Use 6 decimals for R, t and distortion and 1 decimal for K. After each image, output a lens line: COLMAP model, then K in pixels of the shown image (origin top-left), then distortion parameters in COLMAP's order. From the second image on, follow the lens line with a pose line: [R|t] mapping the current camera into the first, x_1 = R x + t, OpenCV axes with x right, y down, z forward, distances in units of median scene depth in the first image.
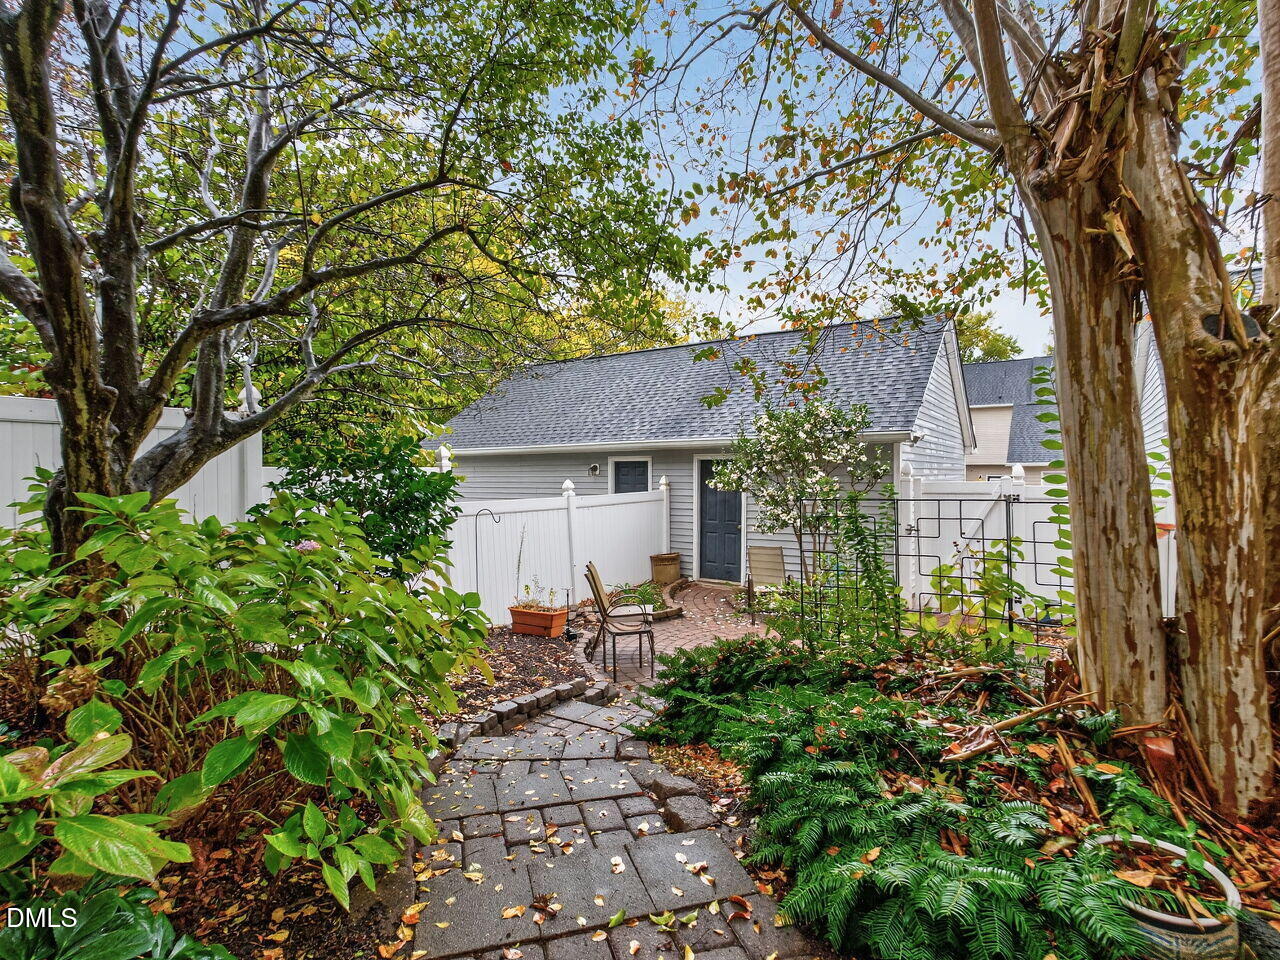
lens RADIAL K [[686.9, 0, 636.3], [0, 686.9, 476.0], [0, 0, 1]] dist [-0.001337, 0.000149]
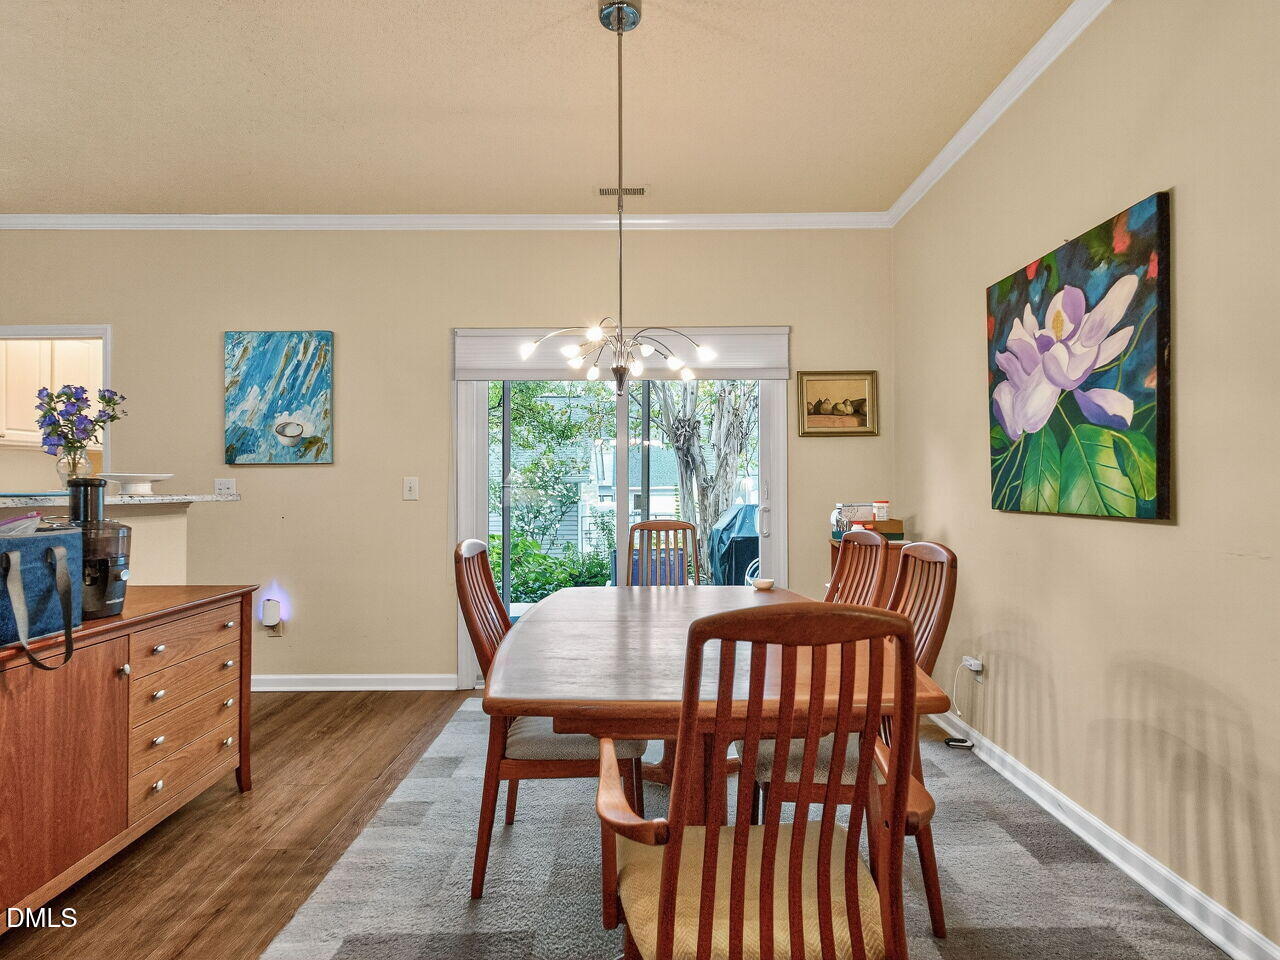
lens RADIAL K [[686.9, 0, 640.0], [0, 686.9, 477.9], [0, 0, 1]] dist [-0.001337, 0.000149]
pose [[0.844319, 0.008887, 0.535767, -2.195345], [0.002361, 0.999791, -0.020303, -0.119770], [-0.535836, 0.018407, 0.844121, -2.905010]]
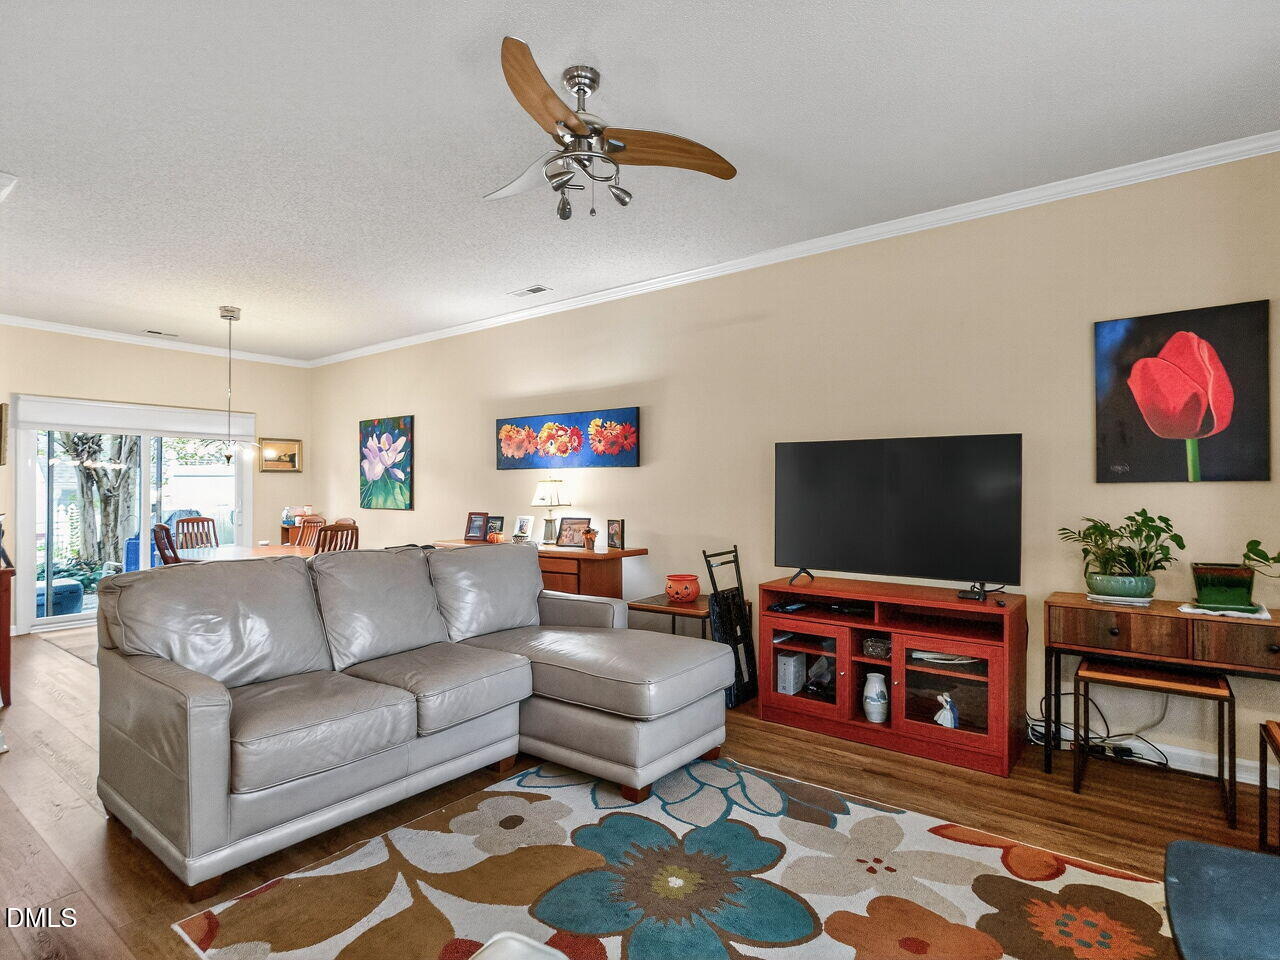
lens RADIAL K [[686.9, 0, 639.5], [0, 686.9, 483.6], [0, 0, 1]] dist [-0.001337, 0.000149]
pose [[0.108869, 0.012642, 0.993976, -4.290634], [0.006483, 0.999889, -0.013428, -0.153292], [-0.994035, 0.007906, 0.108775, -3.969261]]
